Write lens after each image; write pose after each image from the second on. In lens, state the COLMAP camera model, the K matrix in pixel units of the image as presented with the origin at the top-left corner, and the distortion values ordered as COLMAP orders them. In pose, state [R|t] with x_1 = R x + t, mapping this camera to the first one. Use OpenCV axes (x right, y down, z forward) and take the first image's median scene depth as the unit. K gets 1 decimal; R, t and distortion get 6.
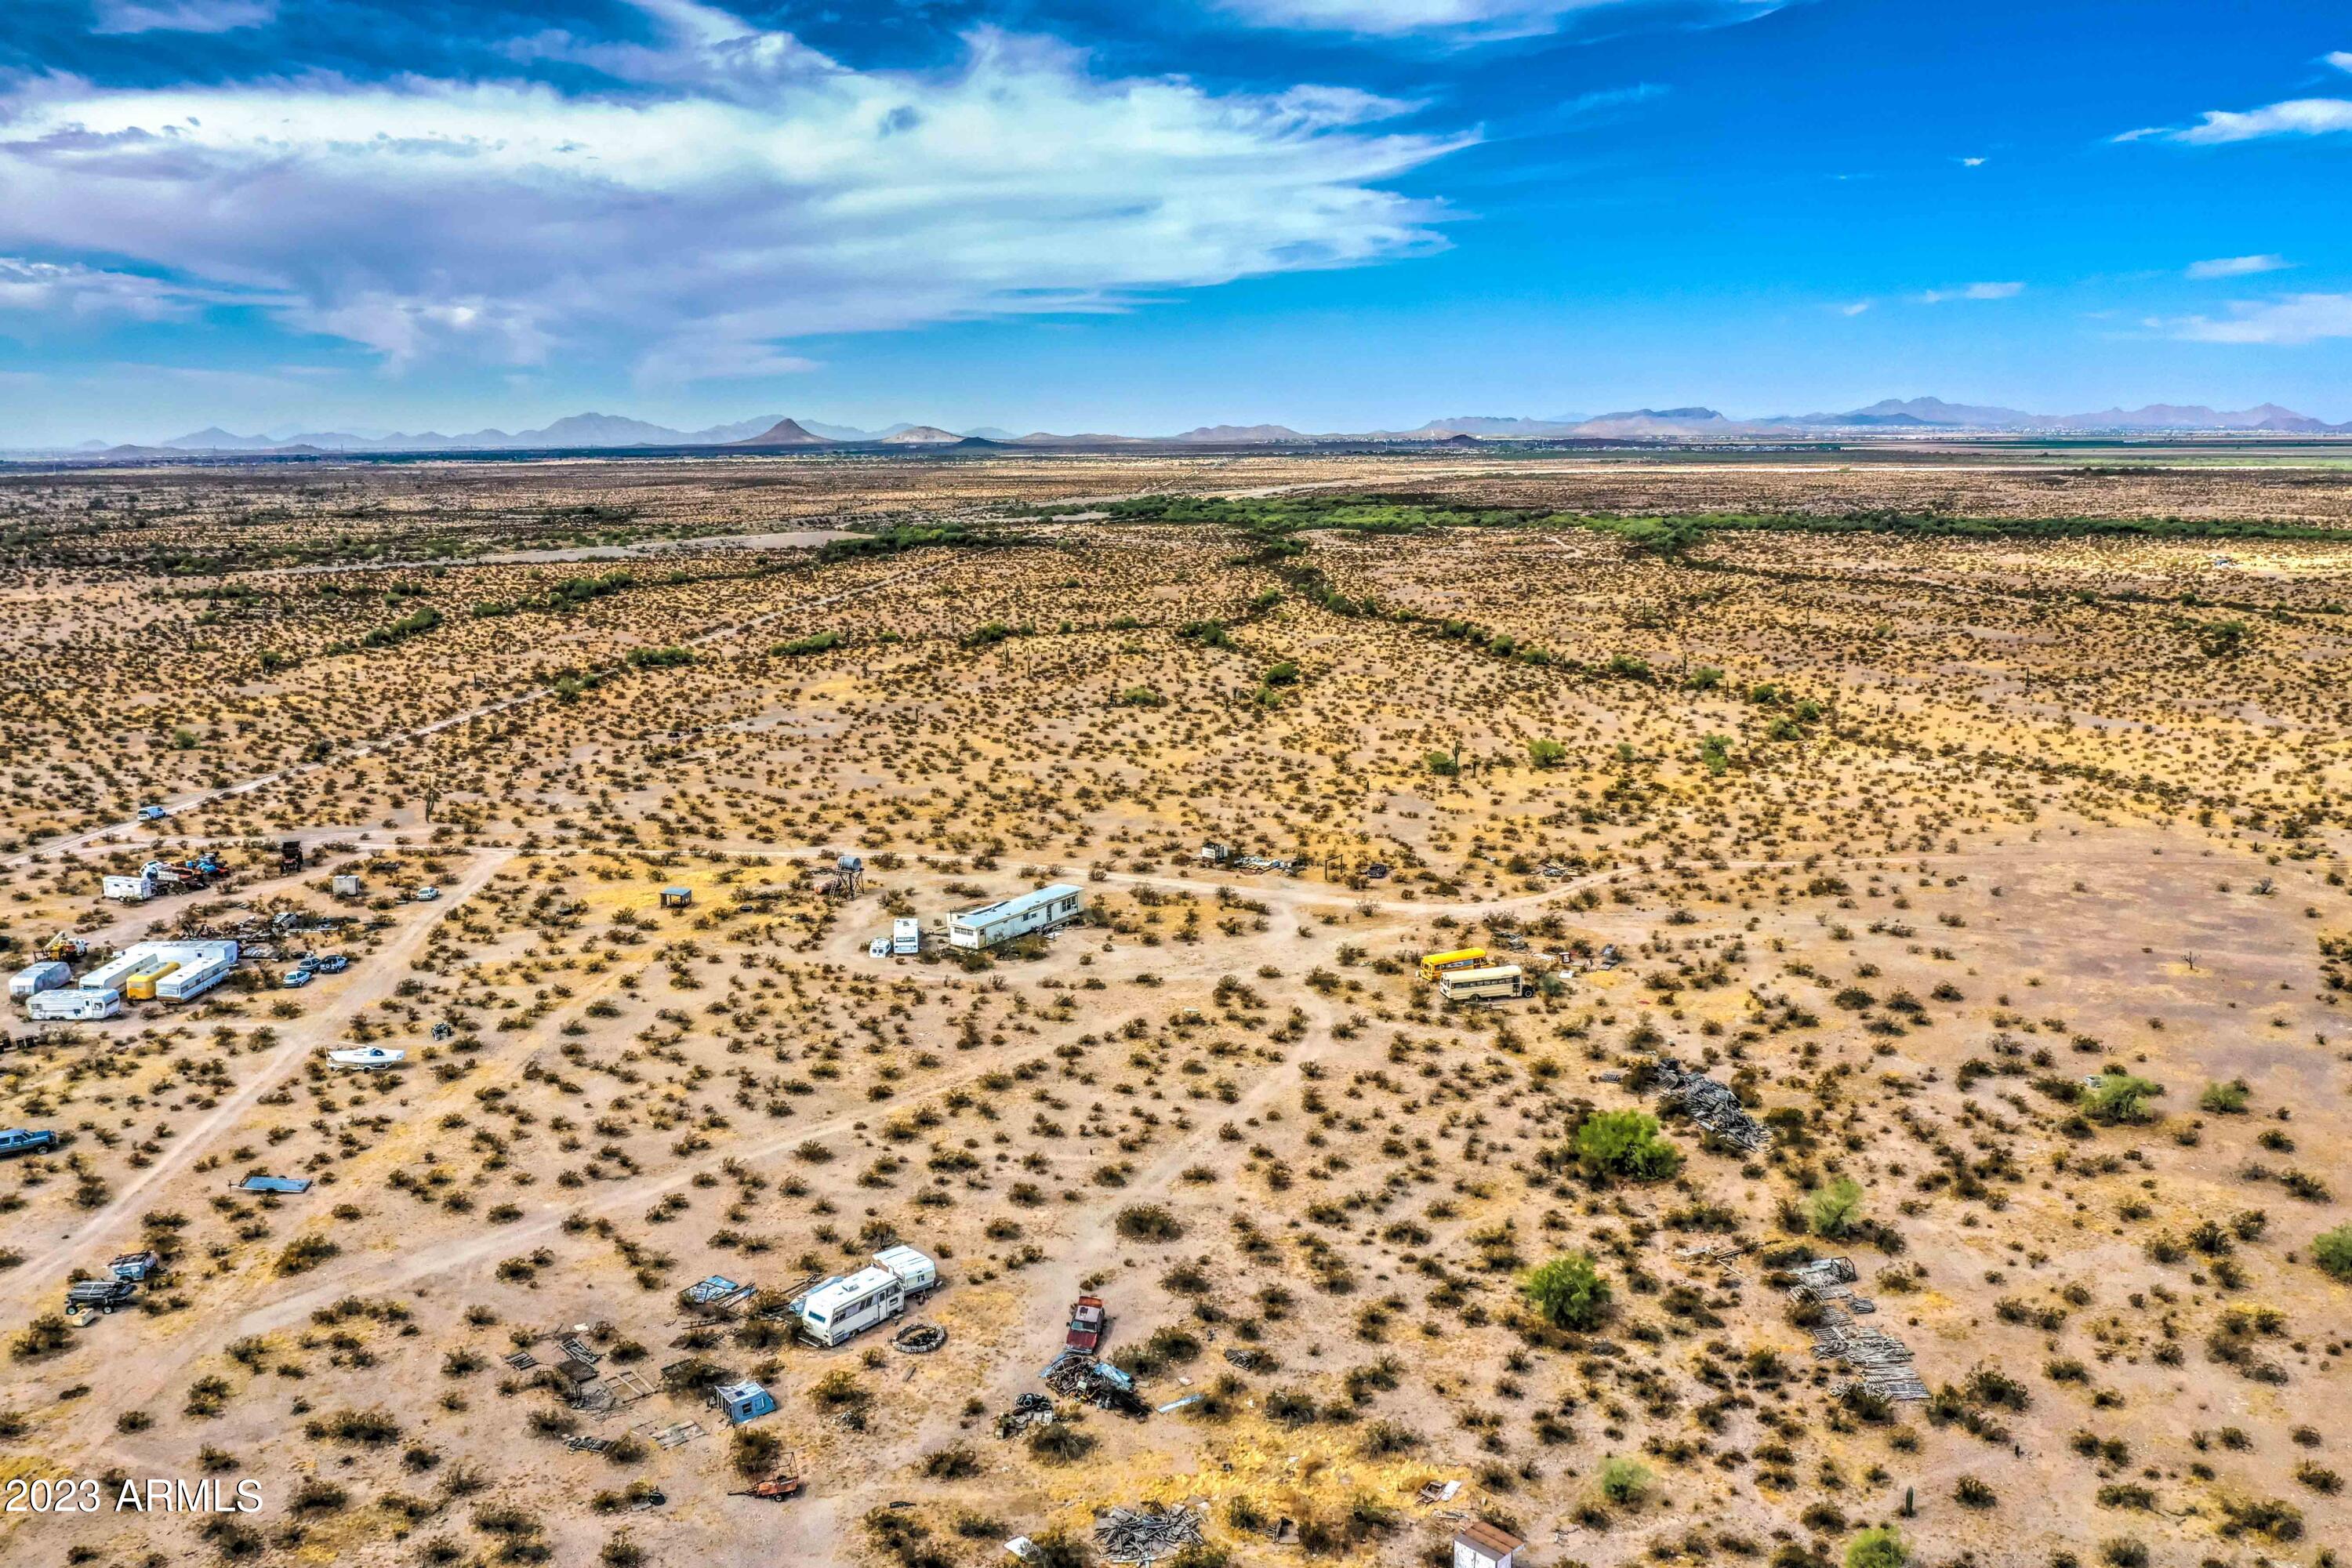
lens RADIAL K [[1847.7, 0, 1174.8], [0, 1847.7, 789.3], [0, 0, 1]] dist [-0.012960, -0.002679]
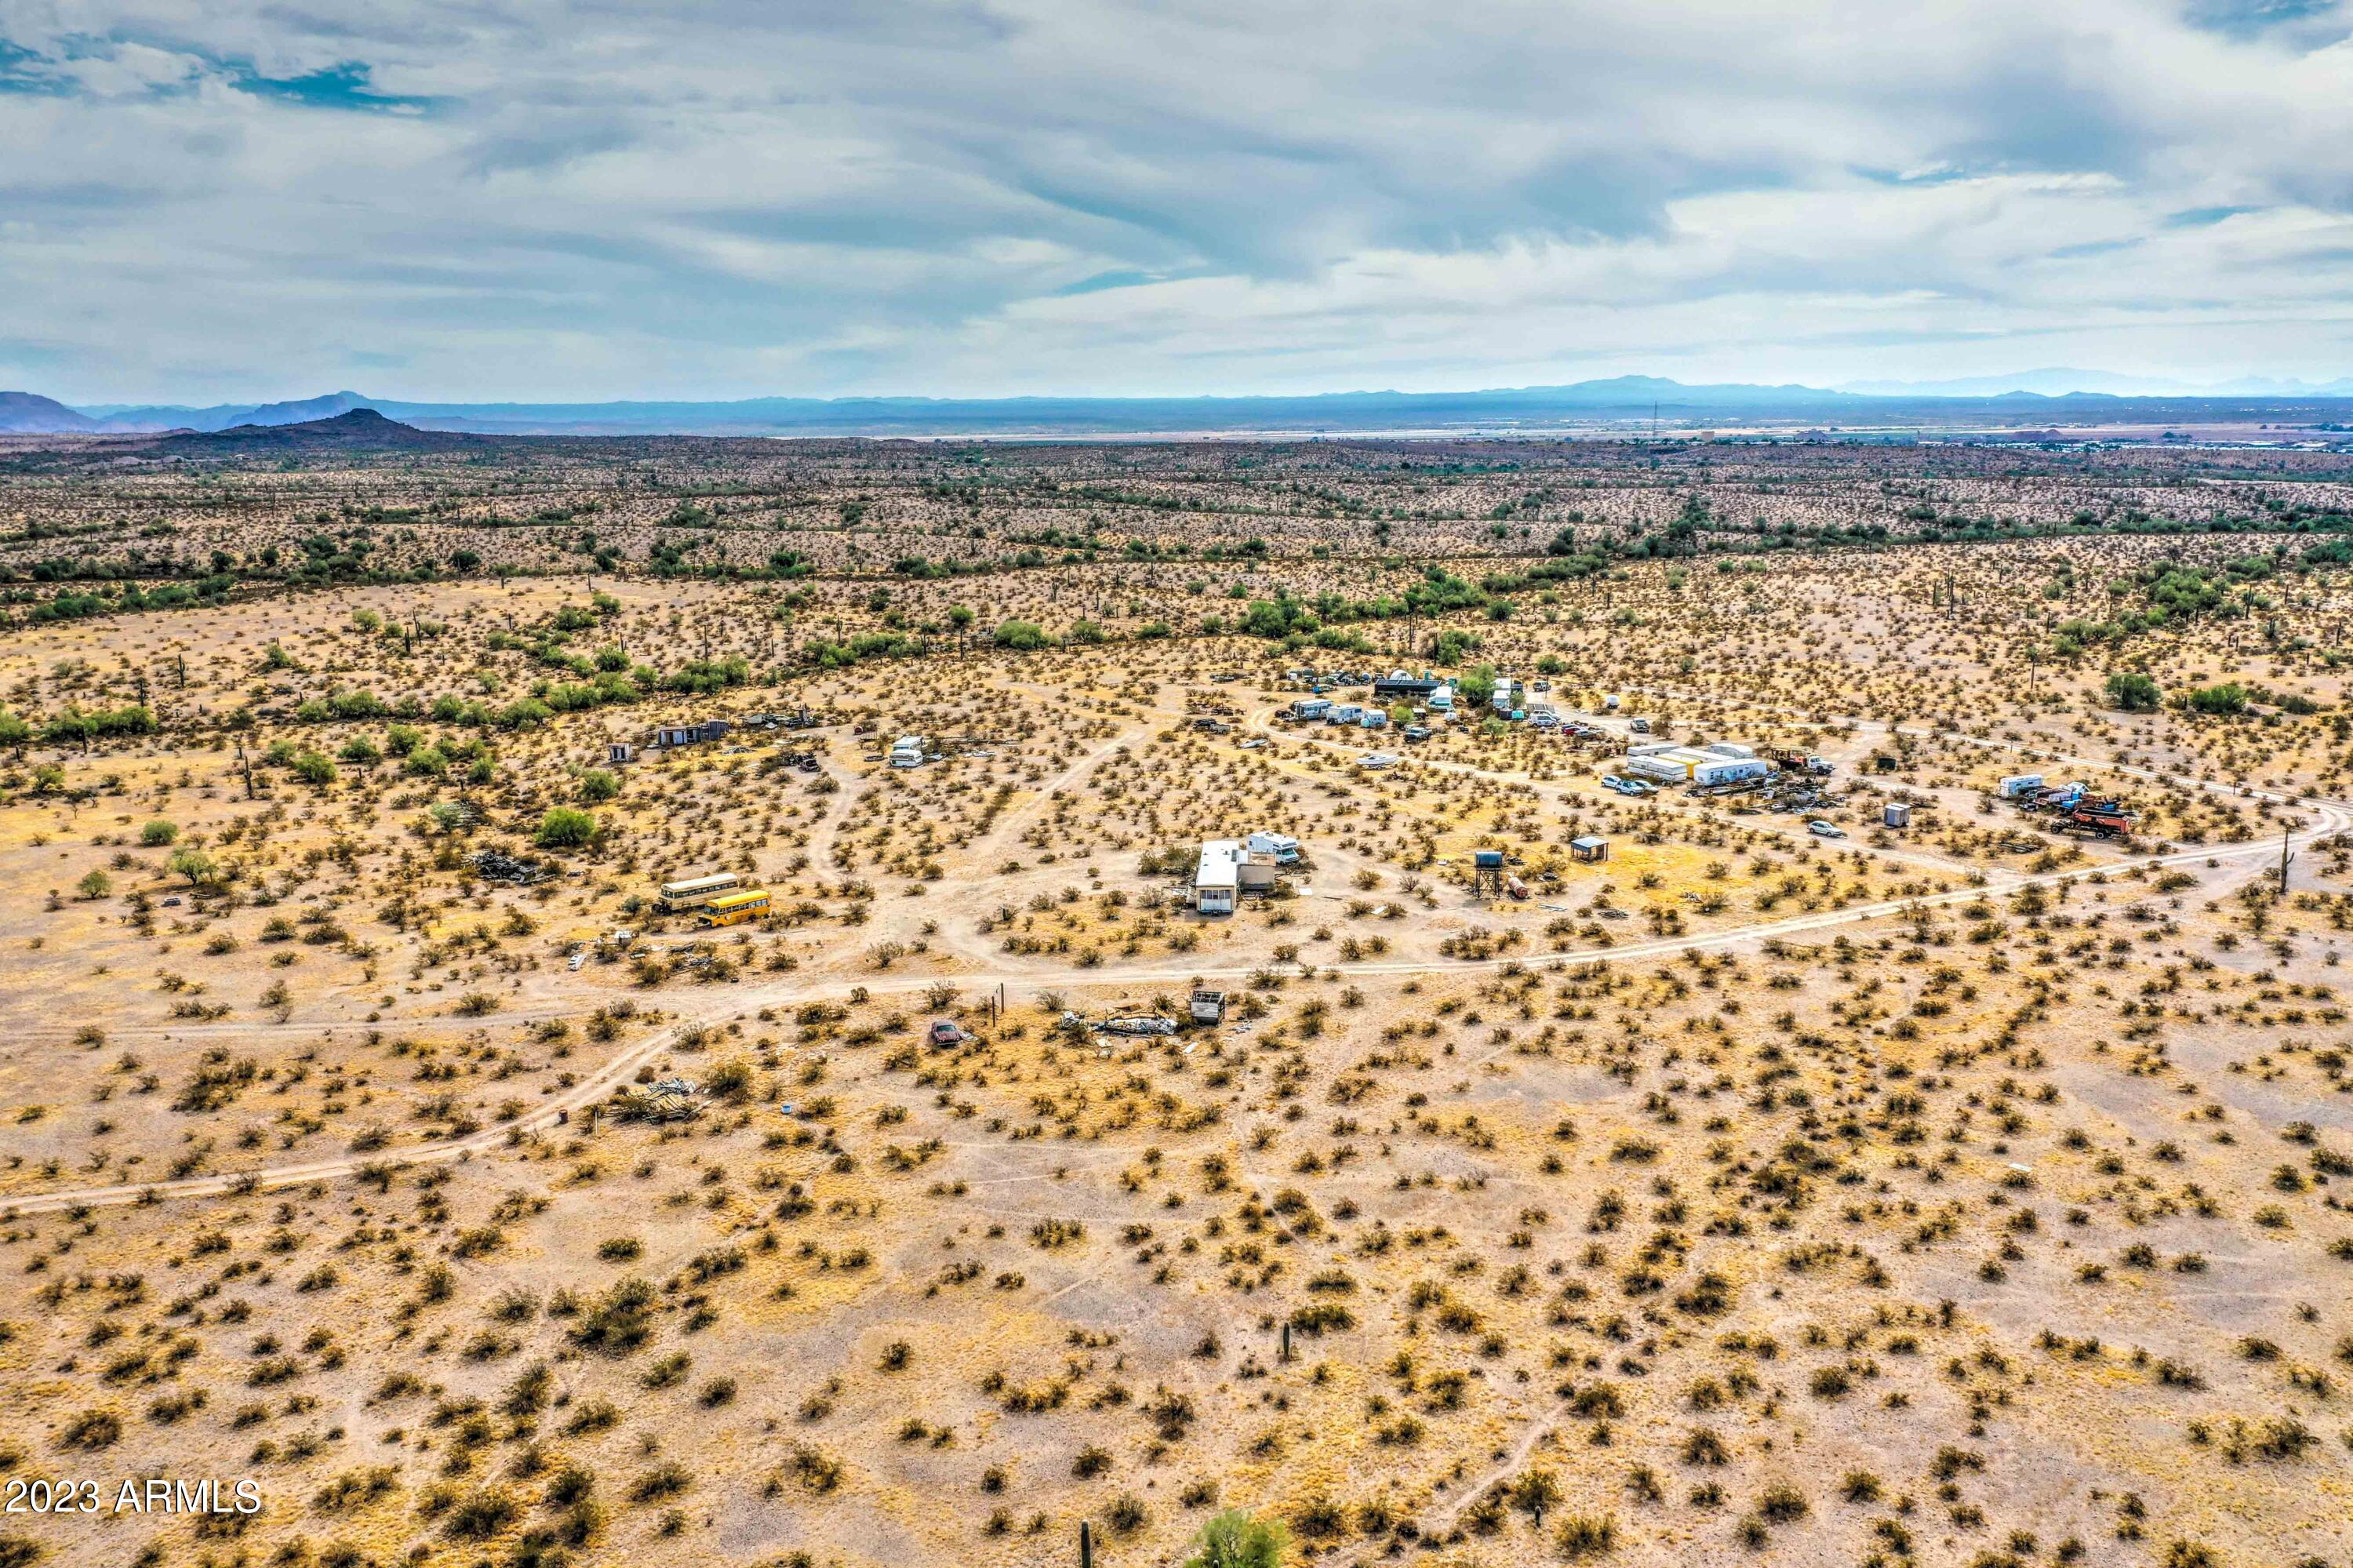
lens RADIAL K [[1889.5, 0, 1170.5], [0, 1889.5, 775.5], [0, 0, 1]] dist [-0.014545, -0.002461]
pose [[-0.867201, 0.110667, -0.485505, 0.522220], [-0.076460, 0.933836, 0.349434, -0.410996], [0.492053, 0.340151, -0.801362, 2.303915]]
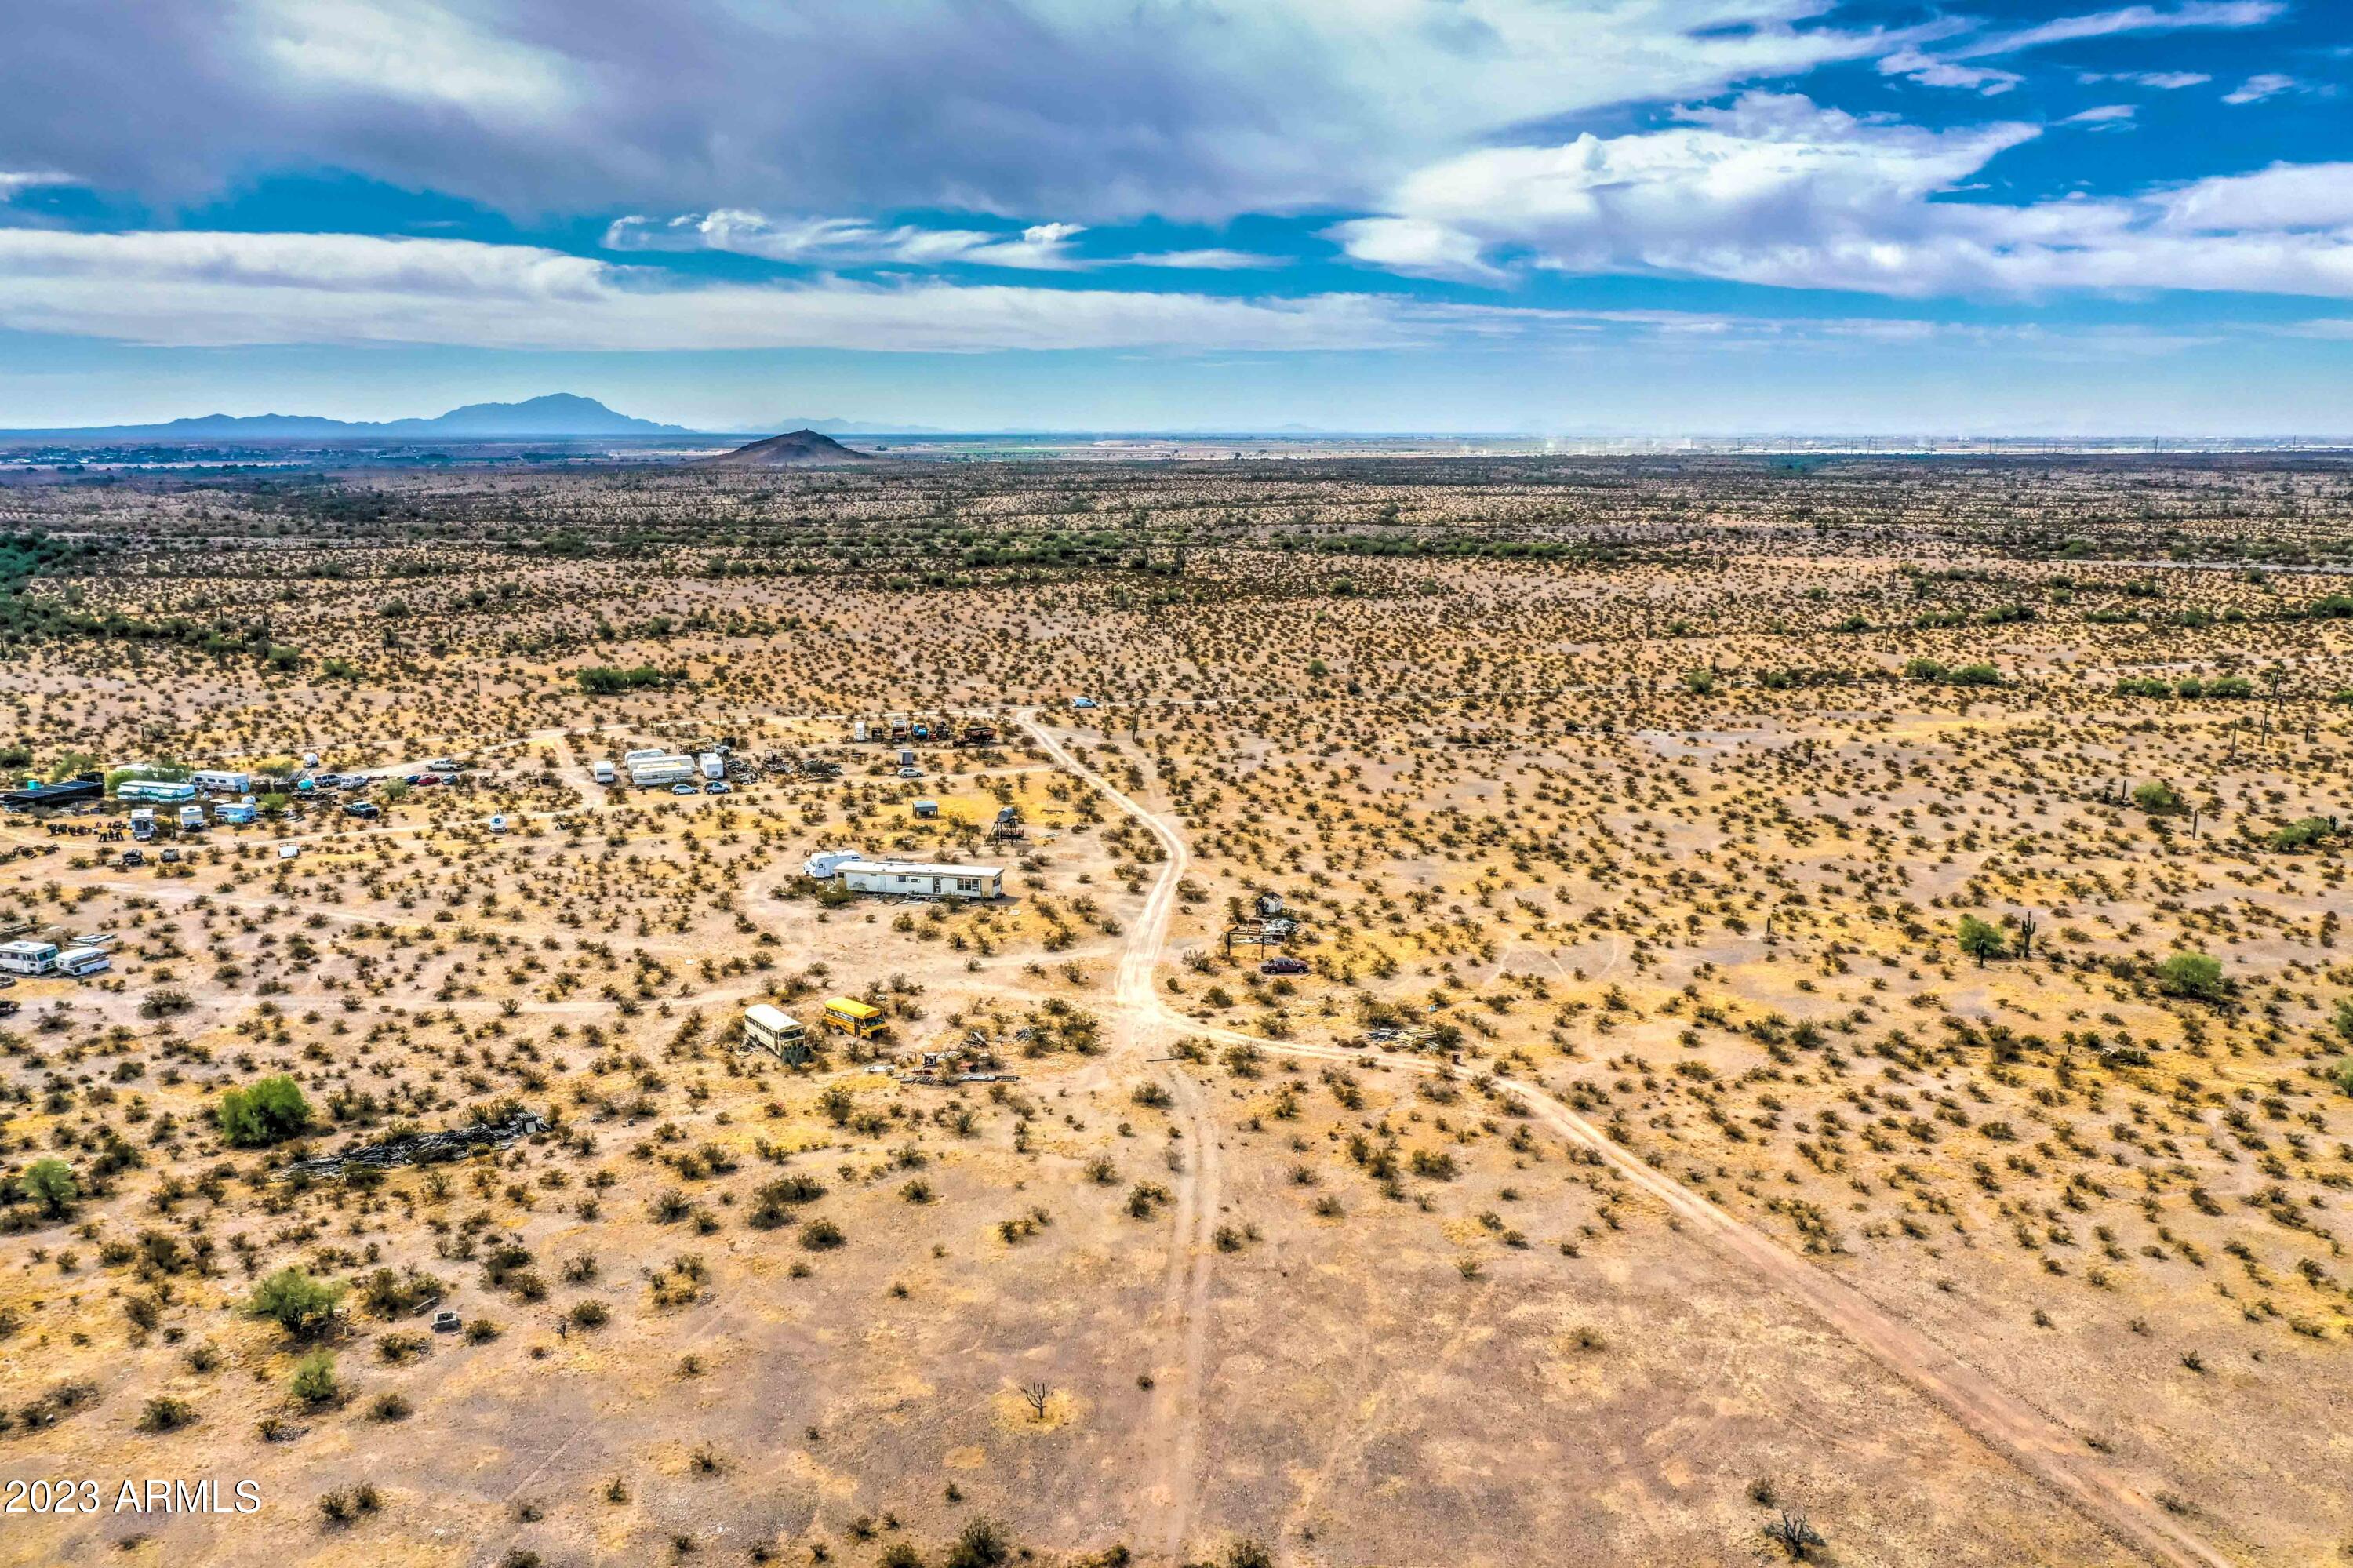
lens RADIAL K [[1846.6, 0, 1173.8], [0, 1846.6, 775.1], [0, 0, 1]] dist [-0.013318, -0.005081]
pose [[0.359578, 0.179300, -0.915726, 1.225191], [-0.178861, 0.976412, 0.120949, -0.189883], [0.915812, 0.120297, 0.383166, 0.956493]]
